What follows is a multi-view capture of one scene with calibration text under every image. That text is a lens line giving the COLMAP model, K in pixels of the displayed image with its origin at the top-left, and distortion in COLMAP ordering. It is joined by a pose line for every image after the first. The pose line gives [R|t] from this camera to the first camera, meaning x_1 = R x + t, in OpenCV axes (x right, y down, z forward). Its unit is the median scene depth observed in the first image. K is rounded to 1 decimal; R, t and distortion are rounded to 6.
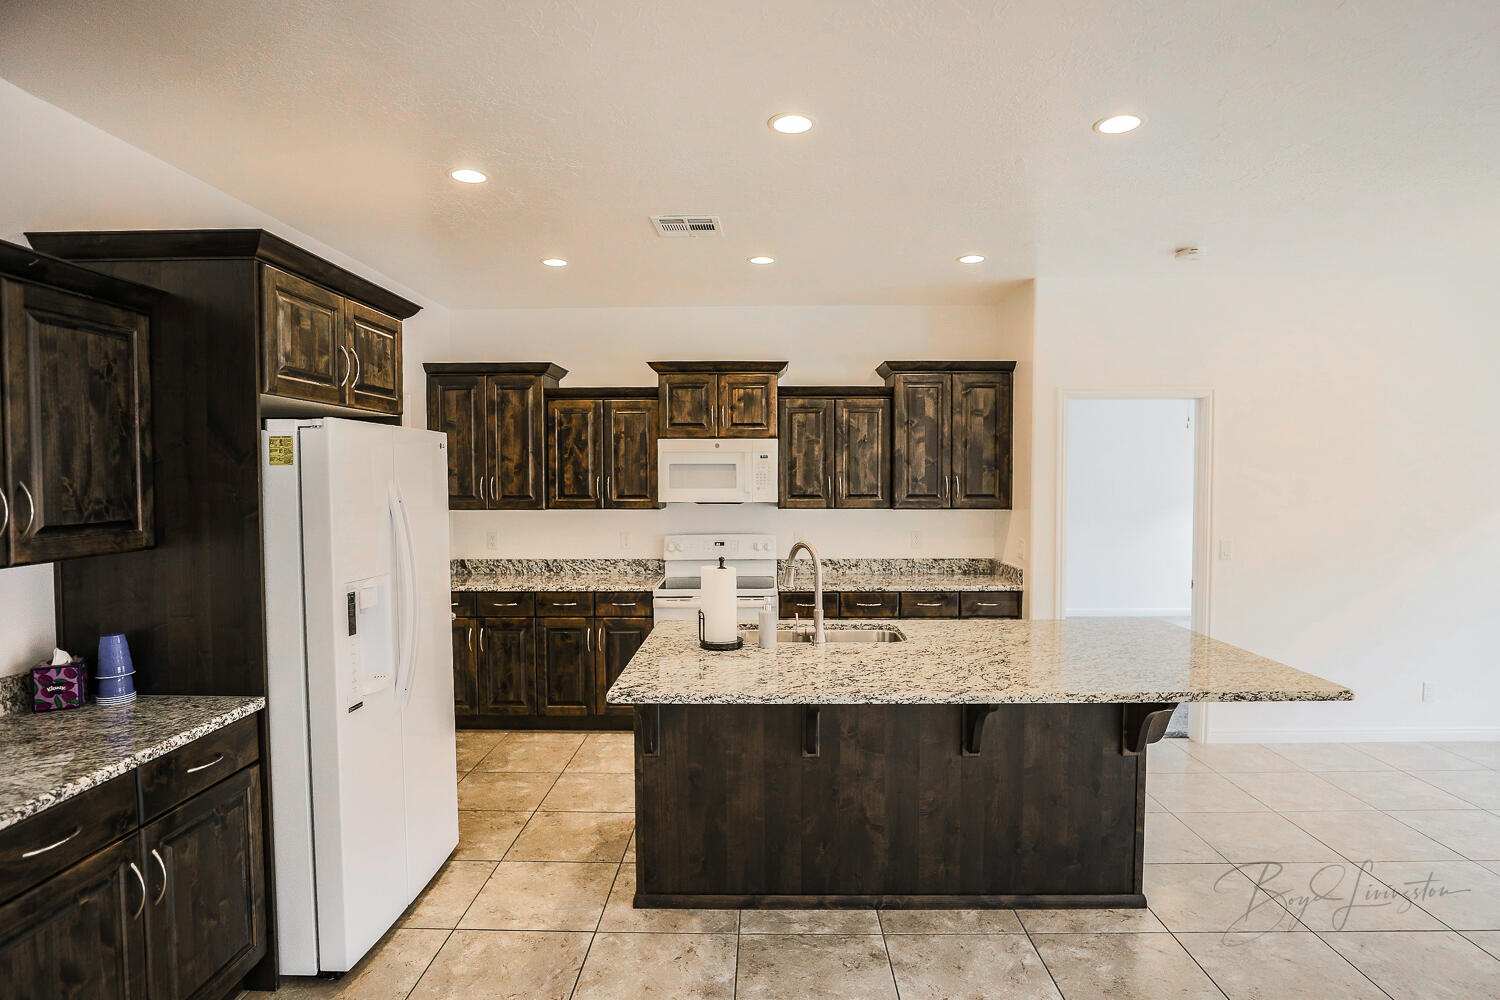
lens RADIAL K [[810.4, 0, 750.0], [0, 810.4, 500.0], [0, 0, 1]] dist [-0.037175, 0.010728]
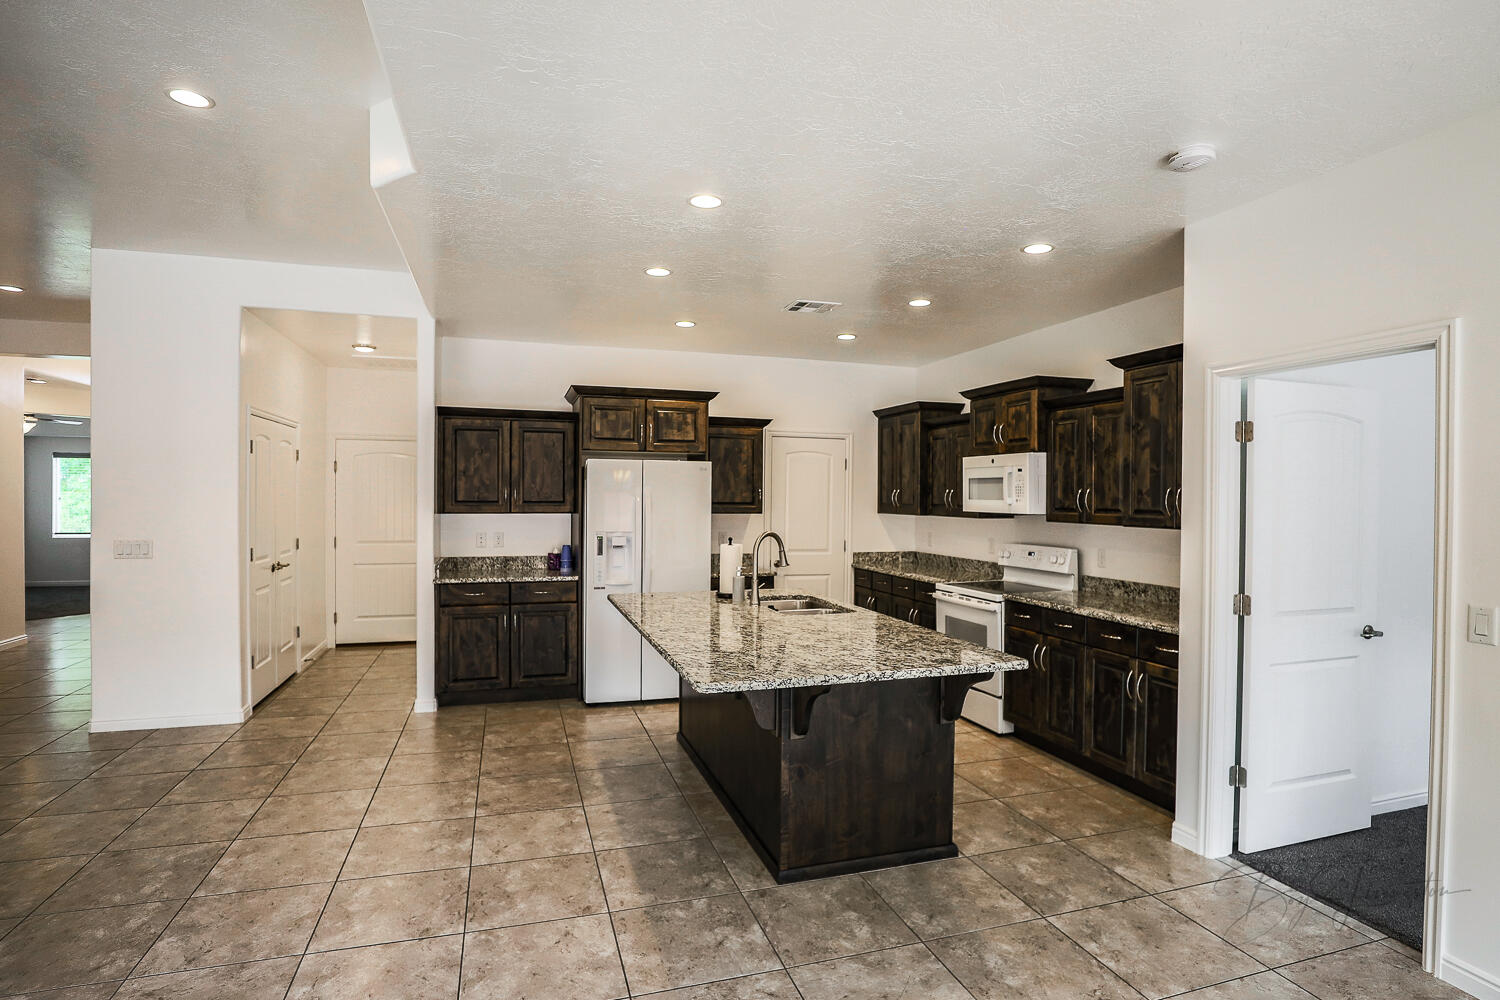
lens RADIAL K [[765.1, 0, 744.6], [0, 765.1, 498.2], [0, 0, 1]] dist [-0.039894, 0.011924]
pose [[0.313703, 0.008720, -0.949481, 0.830635], [-0.039910, 0.999195, -0.004009, 0.000820], [0.948682, 0.039151, 0.313798, 0.356166]]
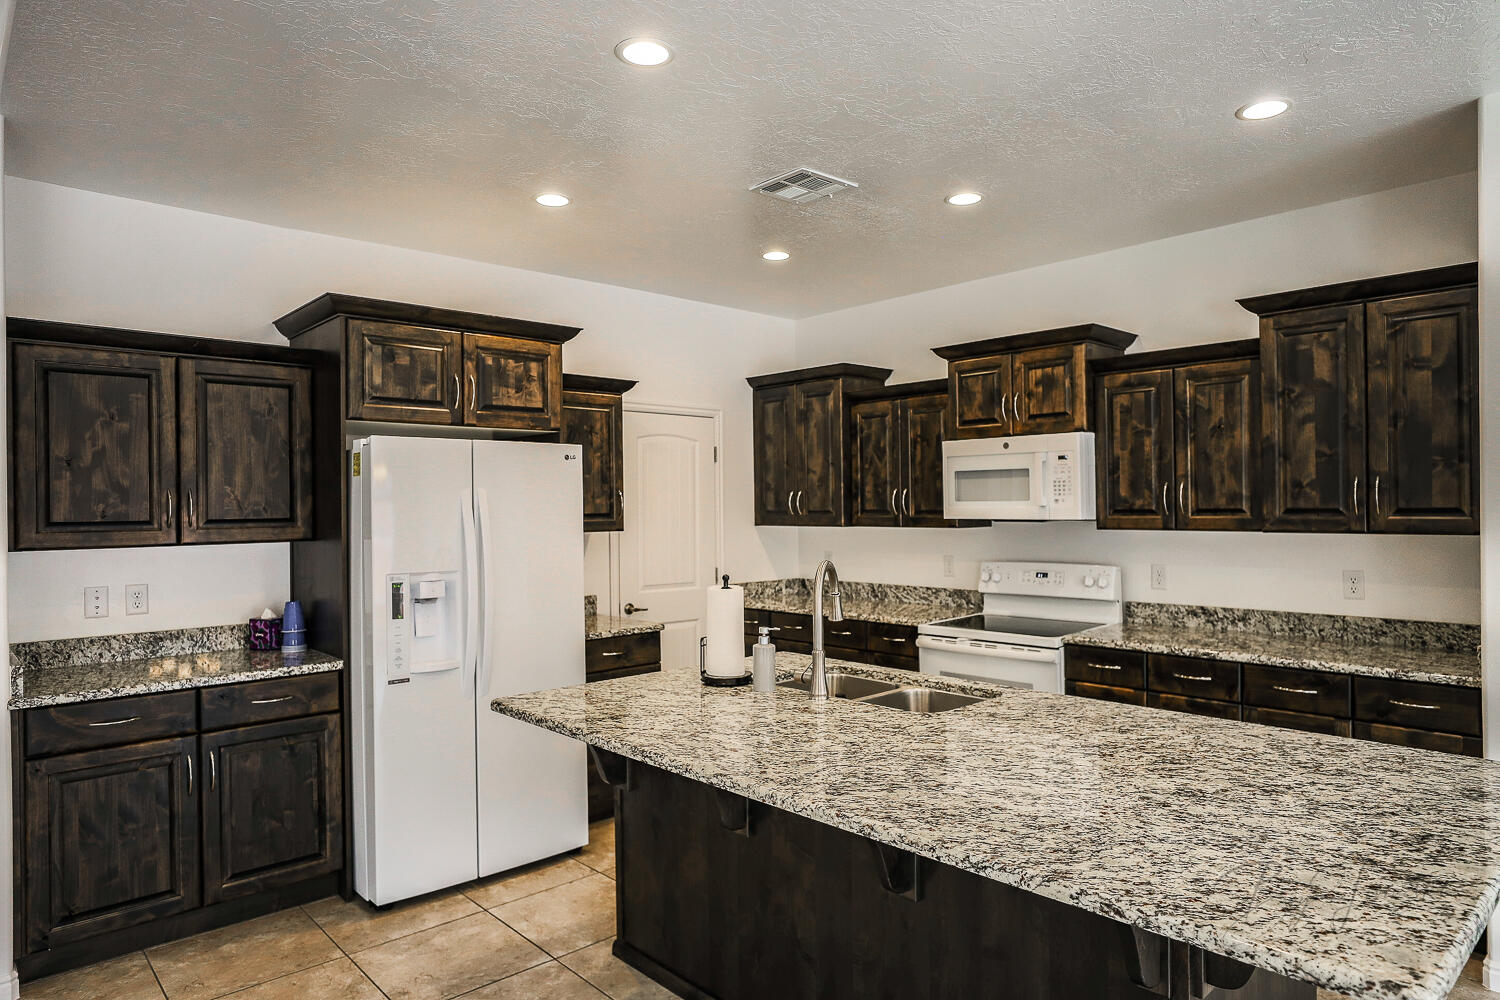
lens RADIAL K [[909.6, 0, 747.3], [0, 909.6, 499.6], [0, 0, 1]] dist [-0.023987, 0.015740]
pose [[0.688227, -0.009440, -0.725434, 0.413914], [-0.014499, 0.999537, -0.026762, 0.010772], [0.725351, 0.028937, 0.687771, 0.227429]]
